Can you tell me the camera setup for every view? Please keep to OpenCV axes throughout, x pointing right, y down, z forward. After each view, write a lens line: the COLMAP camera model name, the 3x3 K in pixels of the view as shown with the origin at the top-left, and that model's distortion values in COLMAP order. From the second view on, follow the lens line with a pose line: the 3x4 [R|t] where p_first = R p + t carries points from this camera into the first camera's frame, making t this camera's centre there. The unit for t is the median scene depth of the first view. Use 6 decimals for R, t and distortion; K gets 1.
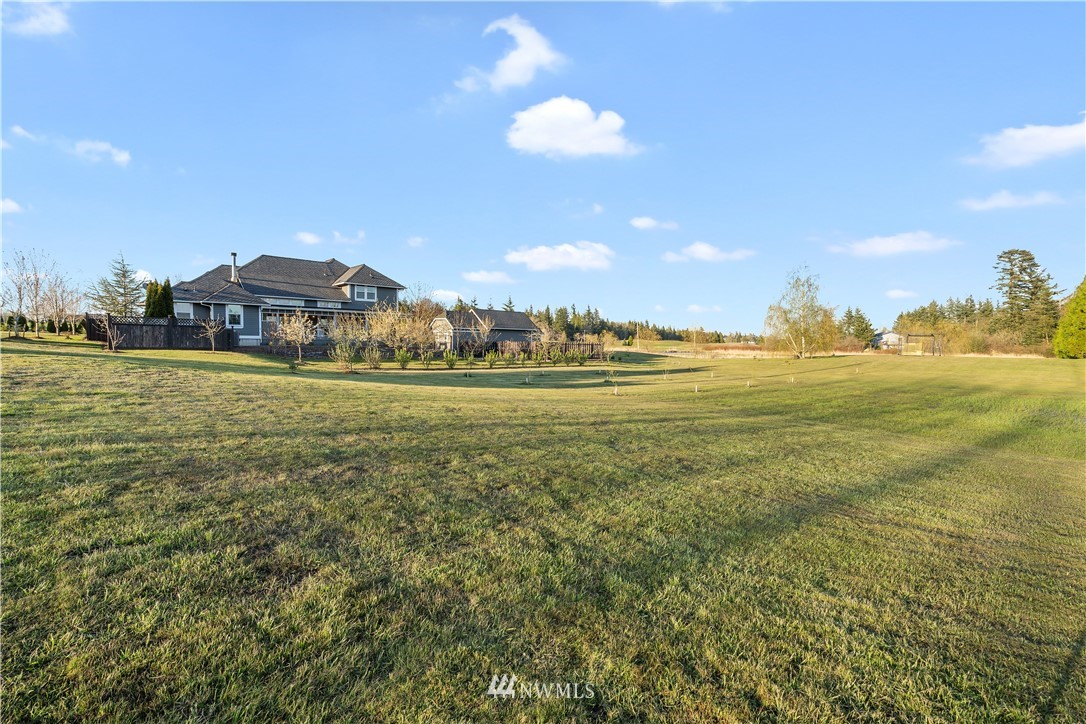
lens RADIAL K [[490.2, 0, 539.9], [0, 490.2, 361.6], [0, 0, 1]] dist [-0.000032, -0.000337]
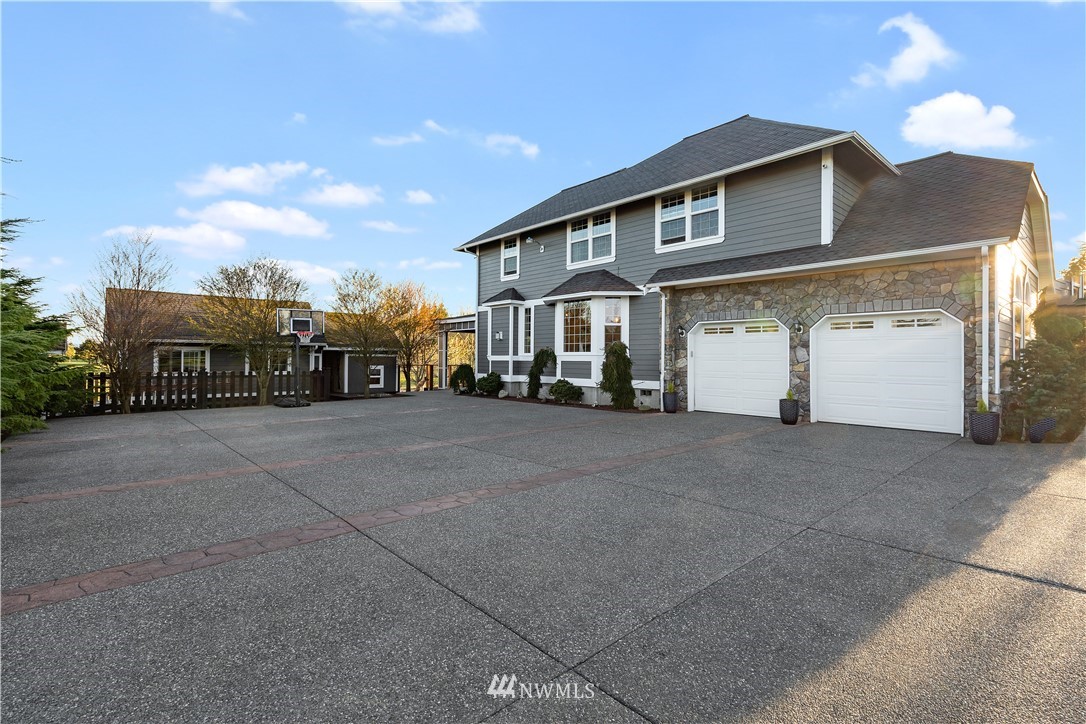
lens RADIAL K [[490.2, 0, 549.2], [0, 490.2, 360.3], [0, 0, 1]] dist [-0.000032, -0.000337]
pose [[0.999994, -0.002243, 0.002486, -0.806110], [0.002251, 0.999992, -0.003178, 0.033713], [-0.002479, 0.003183, 0.999992, -0.041864]]
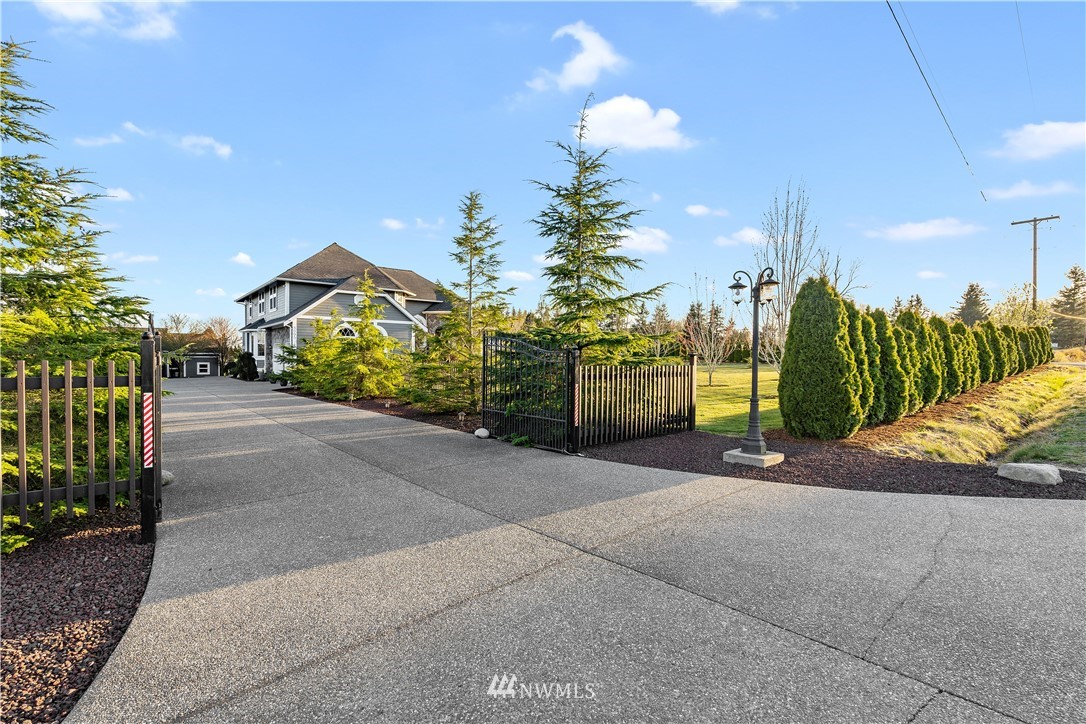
lens RADIAL K [[490.2, 0, 539.9], [0, 490.2, 361.7], [0, 0, 1]] dist [-0.000032, -0.000337]
pose [[1.000000, -0.000105, -0.000055, -0.142522], [0.000105, 1.000000, 0.000148, 0.057105], [0.000055, -0.000148, 1.000000, -0.101305]]
